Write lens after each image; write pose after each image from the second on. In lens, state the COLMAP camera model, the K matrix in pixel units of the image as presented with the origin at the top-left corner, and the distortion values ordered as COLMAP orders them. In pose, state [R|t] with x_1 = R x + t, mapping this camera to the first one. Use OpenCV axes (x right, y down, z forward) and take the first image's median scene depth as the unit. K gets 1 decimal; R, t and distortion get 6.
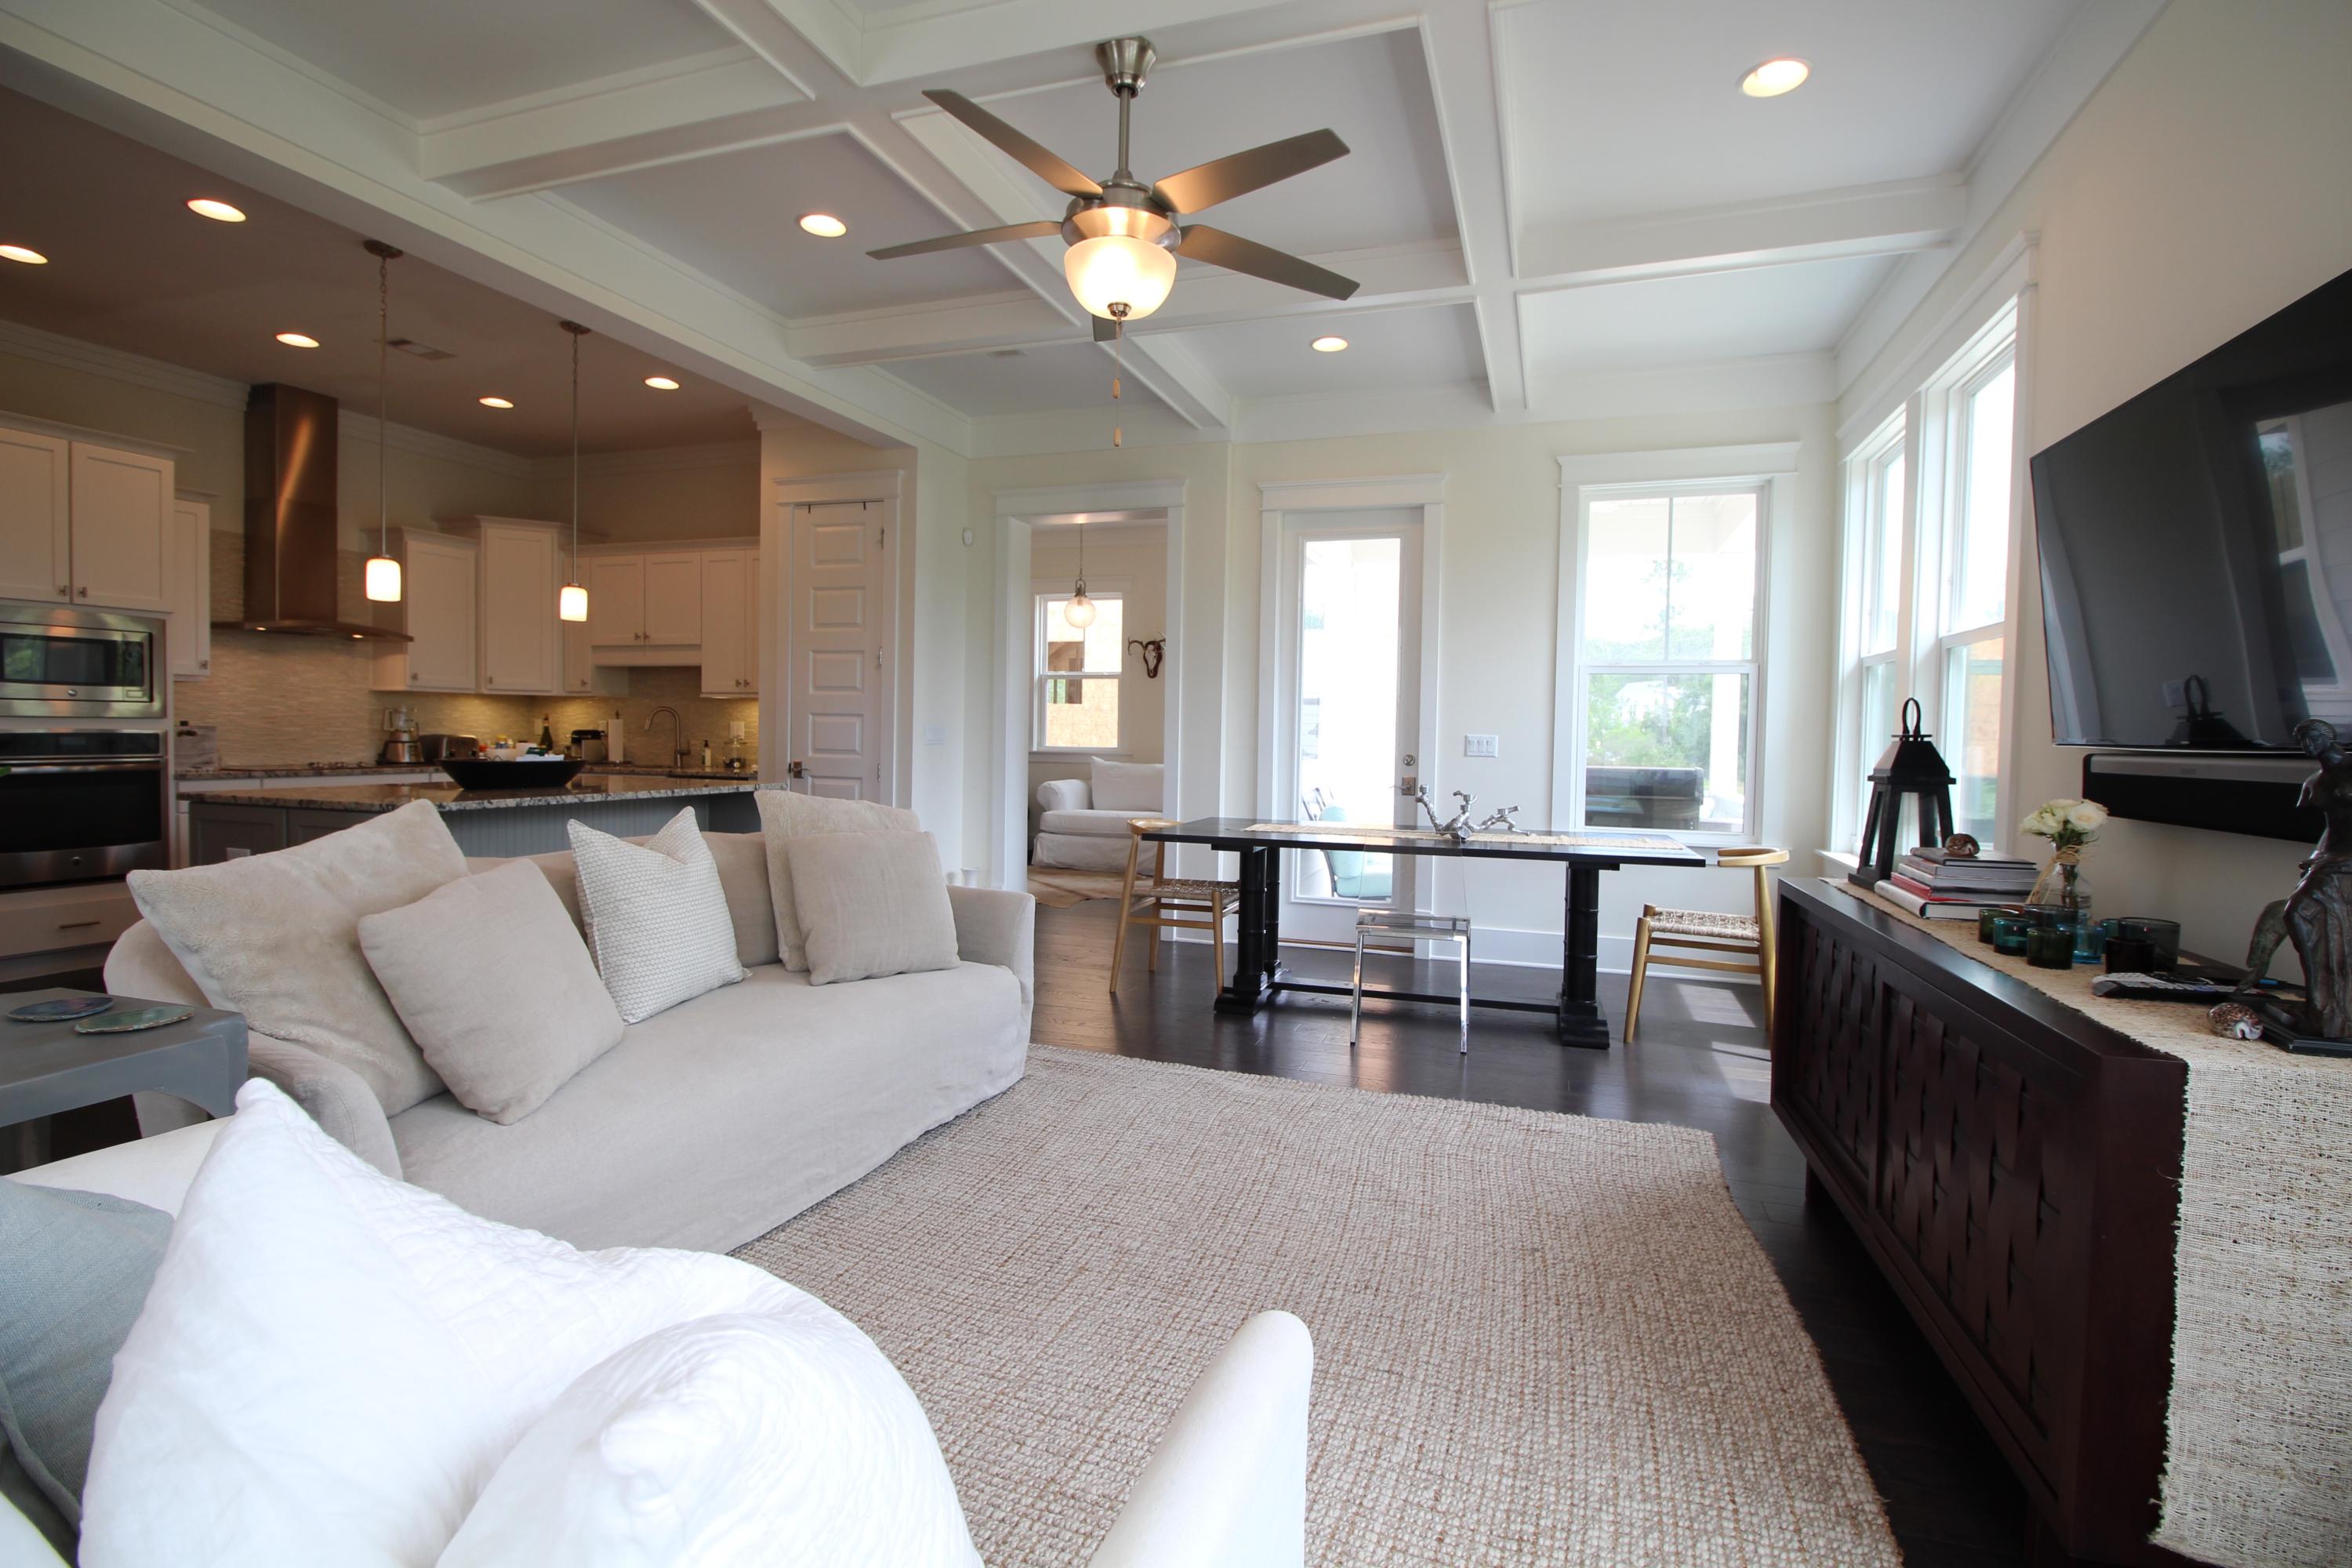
lens RADIAL K [[1083.5, 0, 1178.3], [0, 1083.5, 776.3], [0, 0, 1]] dist [-0.013589, -0.007091]
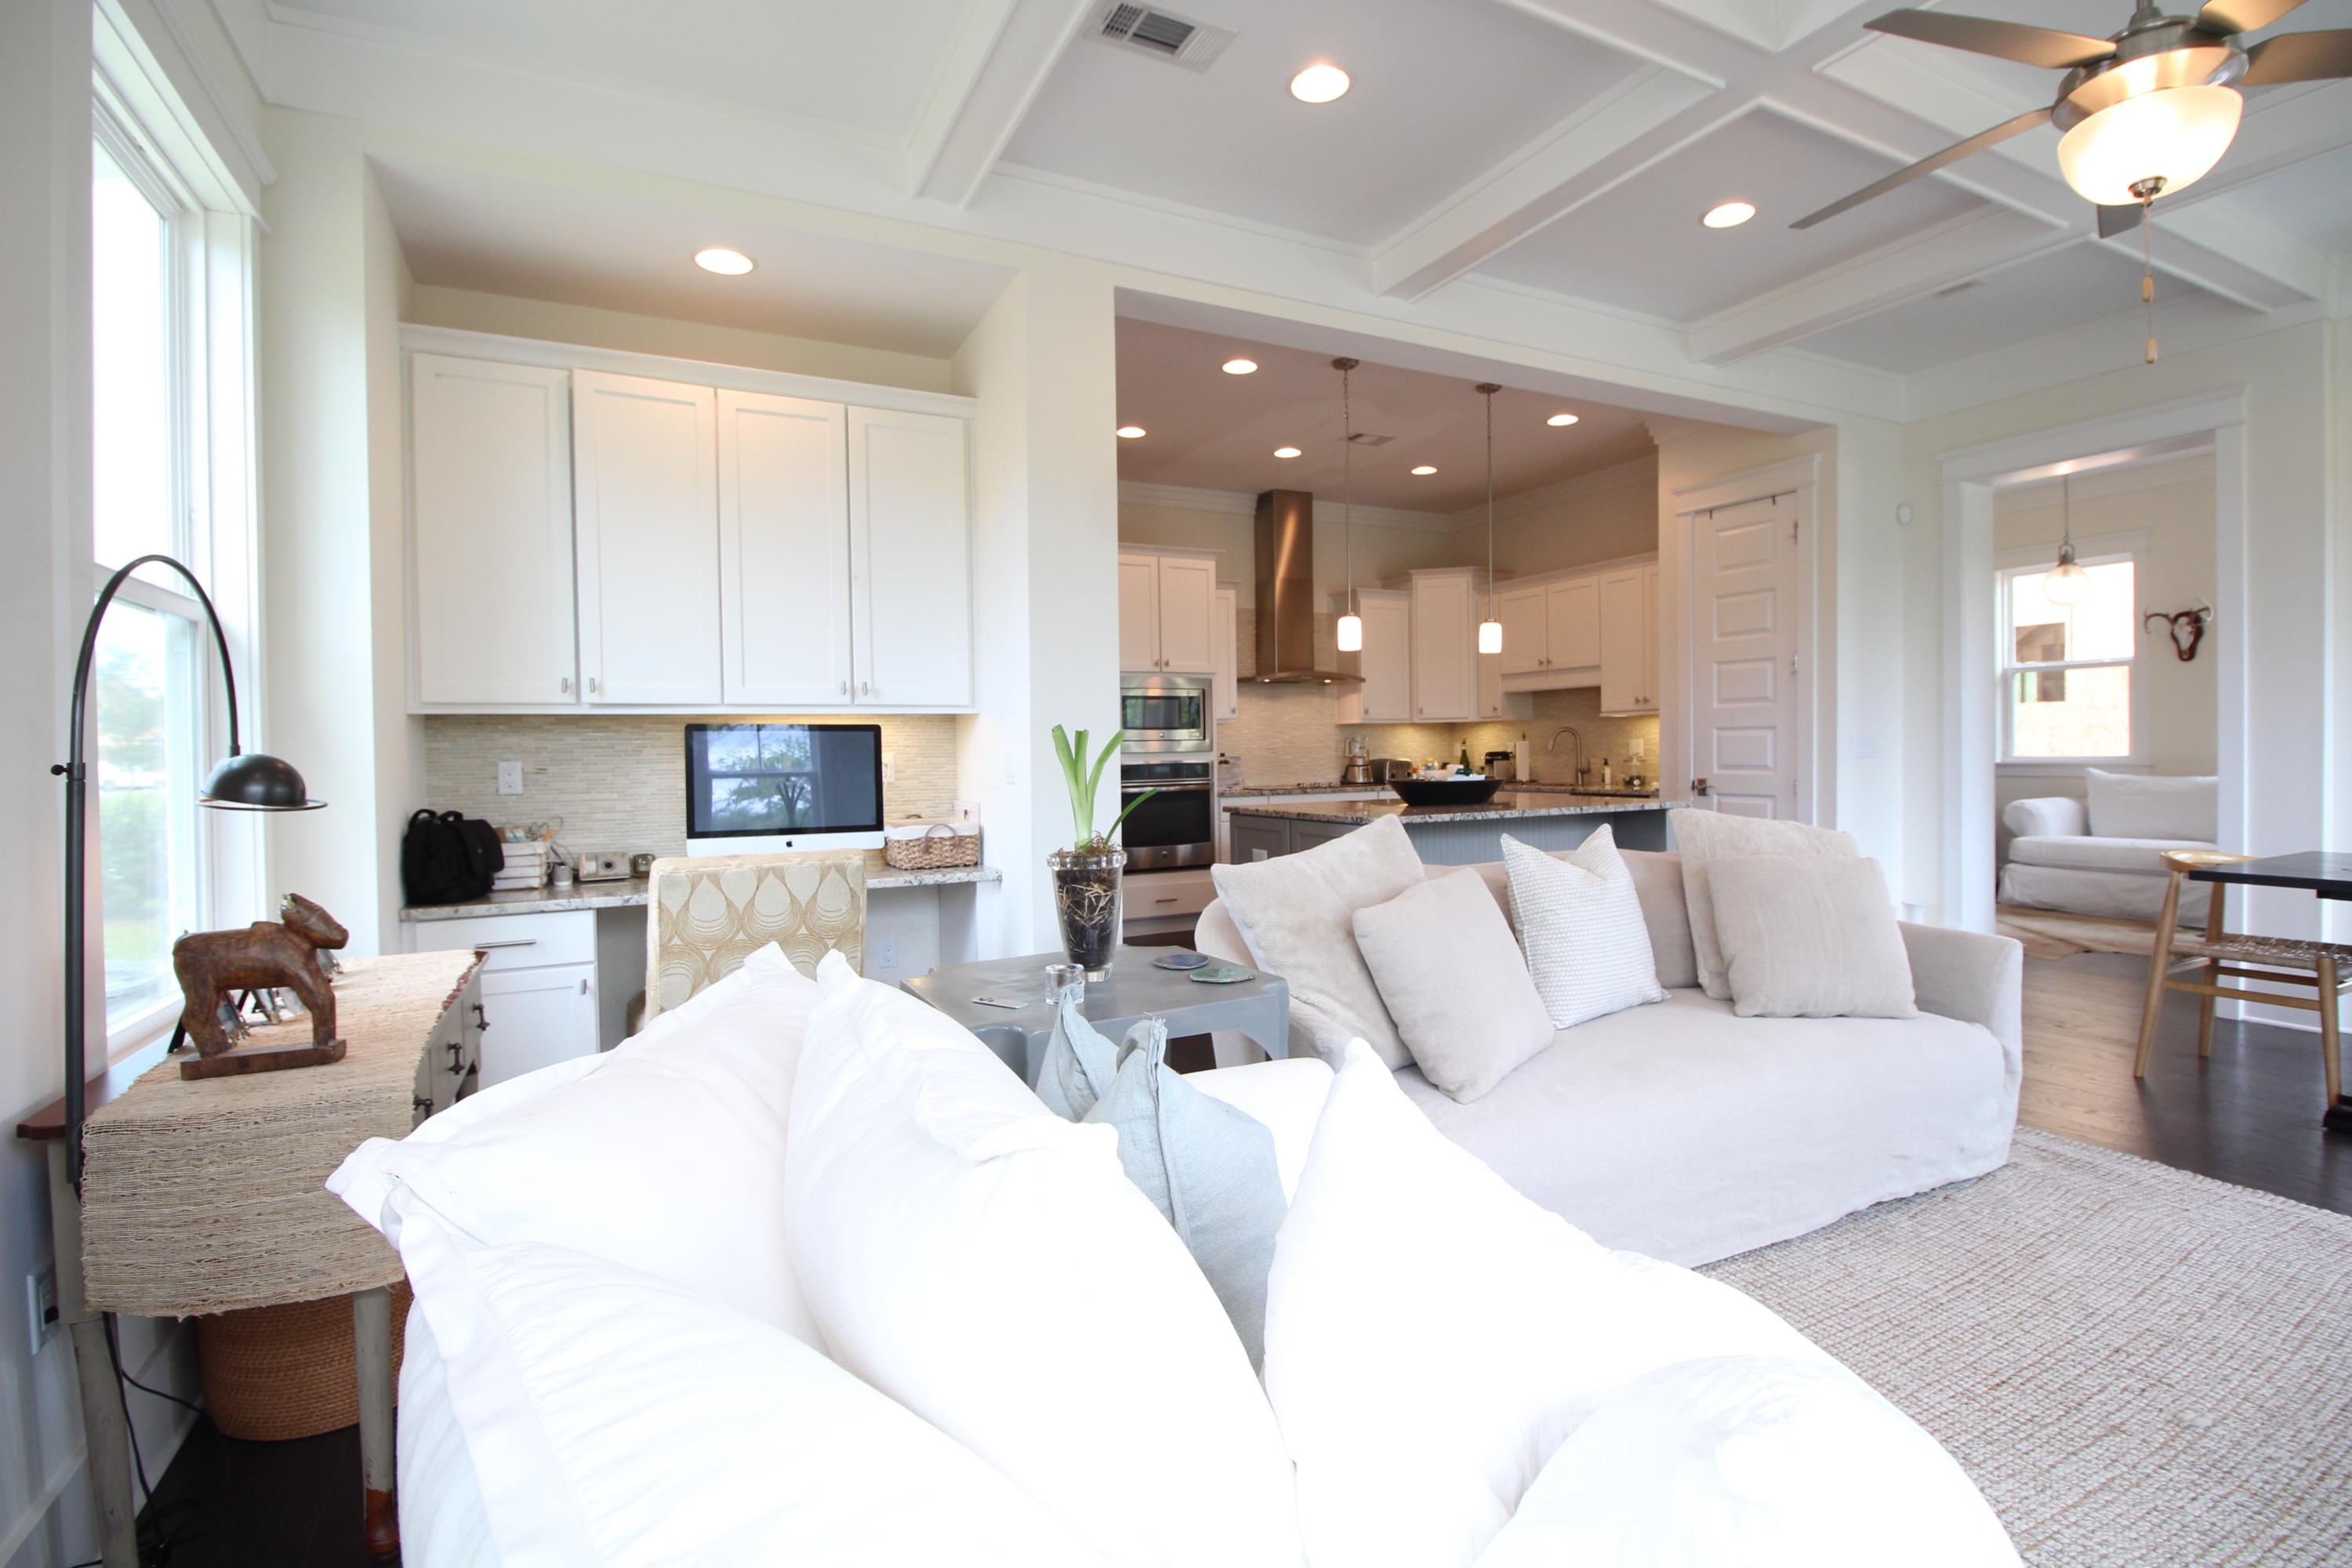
lens RADIAL K [[1083.5, 0, 1186.0], [0, 1083.5, 774.0], [0, 0, 1]] dist [-0.013589, -0.007091]
pose [[0.714981, -0.013522, -0.699013, -0.015387], [0.000649, 0.999825, -0.018677, -0.000207], [0.699143, 0.012900, 0.714865, -0.007545]]
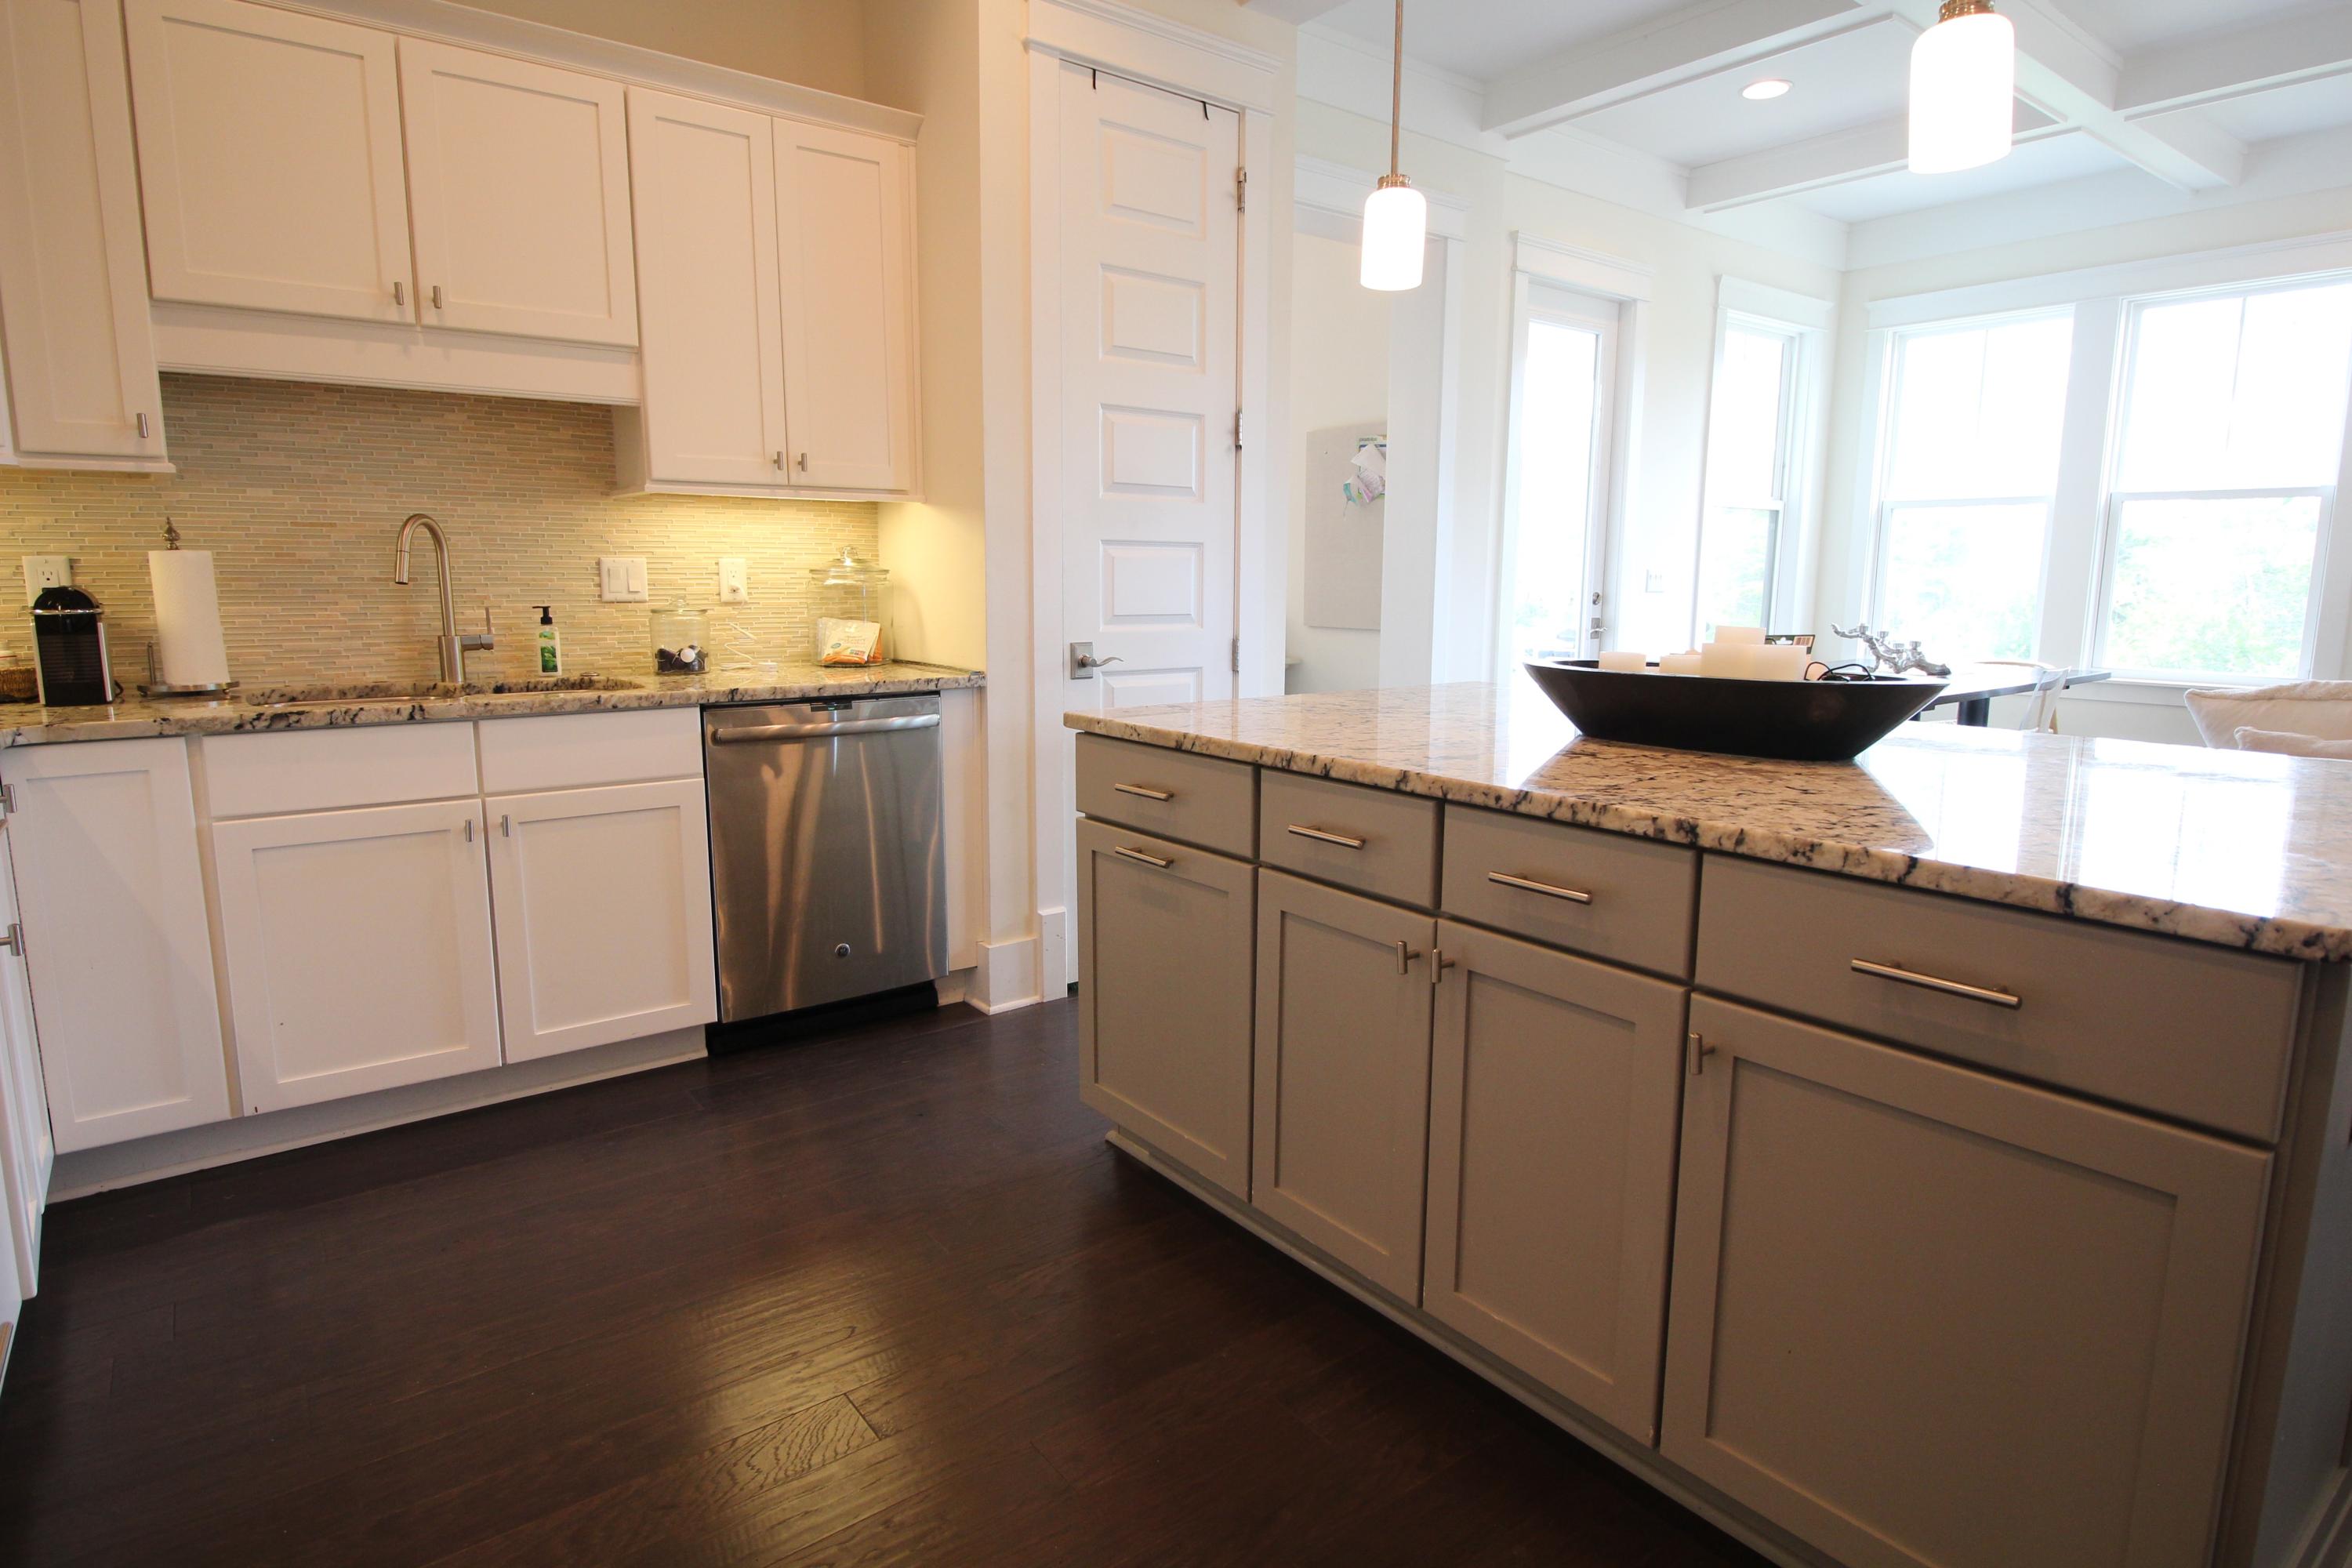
lens RADIAL K [[1266.1, 0, 1176.1], [0, 1266.1, 781.0], [0, 0, 1]] dist [0.003418, 0.000331]
pose [[0.557535, -0.150898, 0.816323, -1.303971], [0.036741, 0.986863, 0.157329, -0.066171], [-0.829340, -0.057724, 0.555755, 1.081161]]
